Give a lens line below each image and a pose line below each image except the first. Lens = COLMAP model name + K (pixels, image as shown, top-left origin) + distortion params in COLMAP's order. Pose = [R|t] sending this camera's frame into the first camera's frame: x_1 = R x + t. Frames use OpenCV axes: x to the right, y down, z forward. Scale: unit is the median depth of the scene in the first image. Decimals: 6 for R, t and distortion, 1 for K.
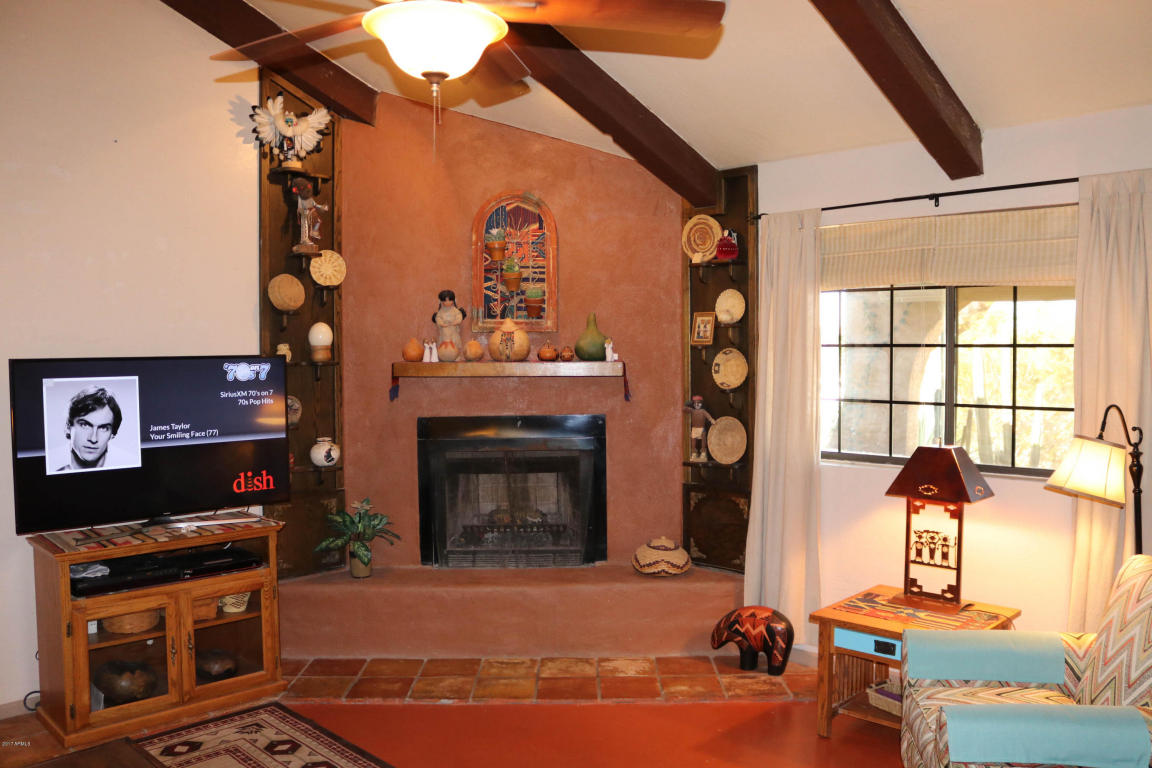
lens RADIAL K [[954.8, 0, 574.0], [0, 954.8, 387.9], [0, 0, 1]] dist [-0.162509, 0.125020]
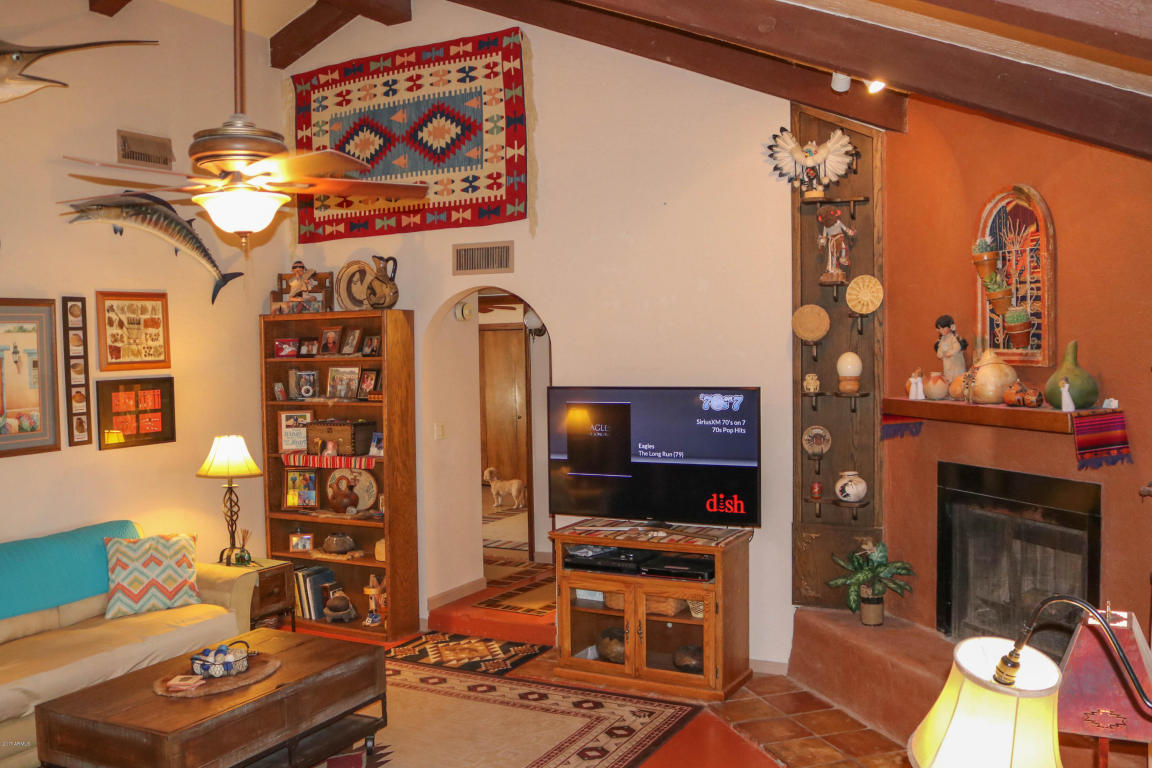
lens RADIAL K [[1041.1, 0, 575.2], [0, 1041.1, 380.2], [0, 0, 1]] dist [-0.122547, 0.009367]
pose [[0.289346, 0.035646, -0.956560, 0.743659], [-0.023648, 0.999268, 0.030085, -0.074055], [0.956932, 0.013916, 0.289977, 0.479932]]
